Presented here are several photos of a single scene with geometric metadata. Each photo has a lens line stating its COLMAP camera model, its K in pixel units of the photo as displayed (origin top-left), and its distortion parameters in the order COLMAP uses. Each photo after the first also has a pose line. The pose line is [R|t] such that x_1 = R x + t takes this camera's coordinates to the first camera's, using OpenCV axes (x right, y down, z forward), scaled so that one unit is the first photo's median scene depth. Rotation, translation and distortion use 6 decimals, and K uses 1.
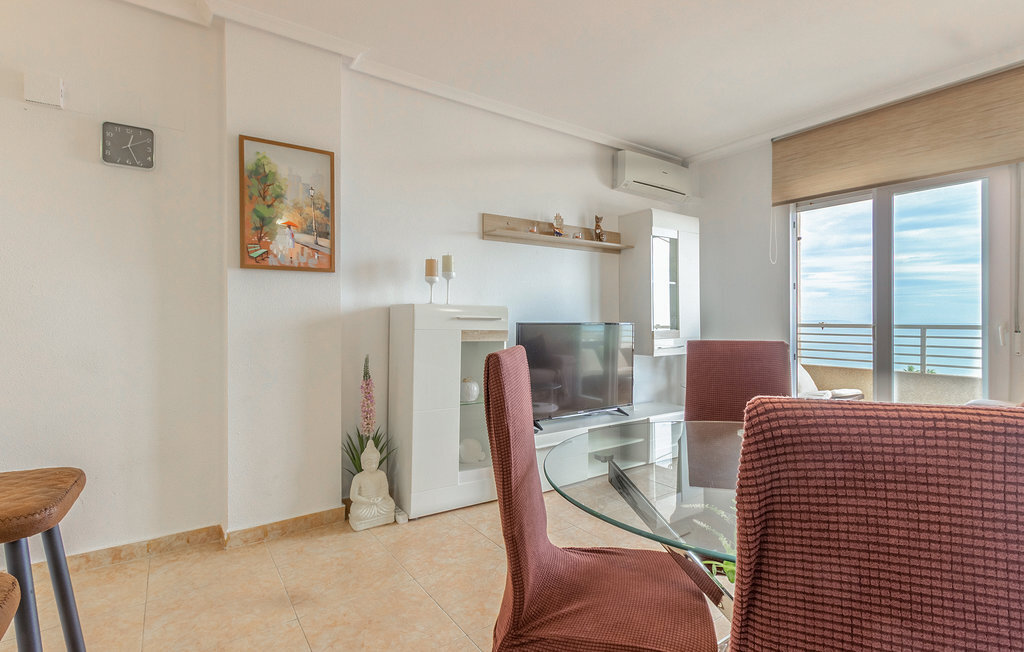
lens RADIAL K [[494.6, 0, 513.8], [0, 494.6, 328.7], [0, 0, 1]] dist [0.004941, -0.000777]
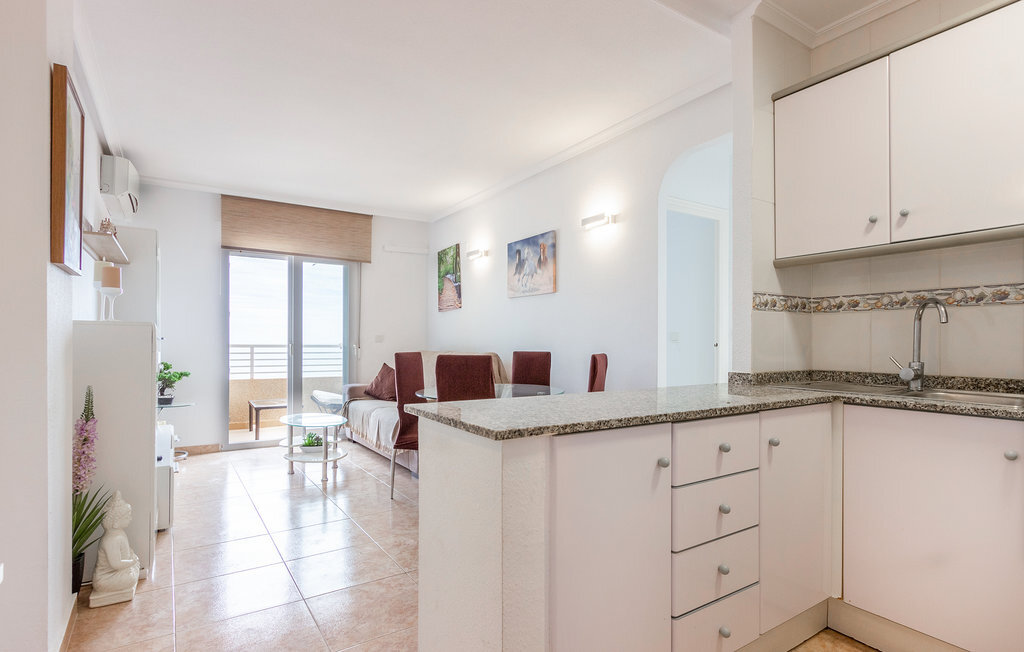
lens RADIAL K [[510.5, 0, 520.0], [0, 510.5, 340.3], [0, 0, 1]] dist [0.000056, -0.000565]
pose [[0.011389, 0.005347, 0.999921, -0.706398], [0.016922, 0.999841, -0.005540, 0.001028], [-0.999792, 0.016984, 0.011296, 0.250277]]
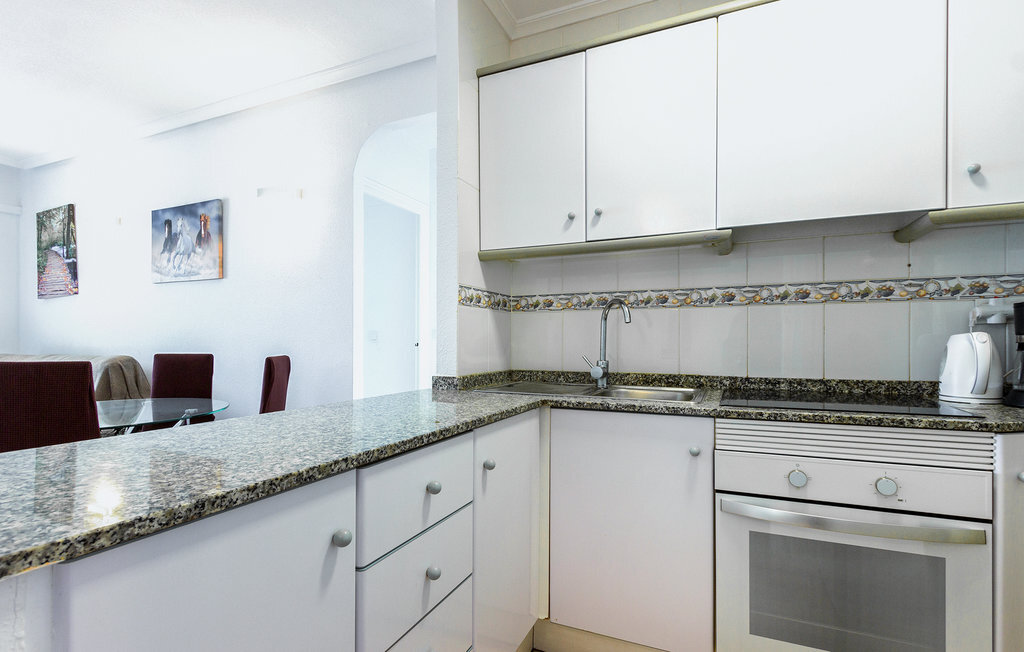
lens RADIAL K [[483.4, 0, 514.8], [0, 483.4, 343.7], [0, 0, 1]] dist [0.001226, -0.000688]
pose [[-0.531101, -0.000571, 0.847308, -0.575346], [0.015443, 0.999827, 0.010354, 0.002535], [-0.847168, 0.018584, -0.531001, 0.205597]]
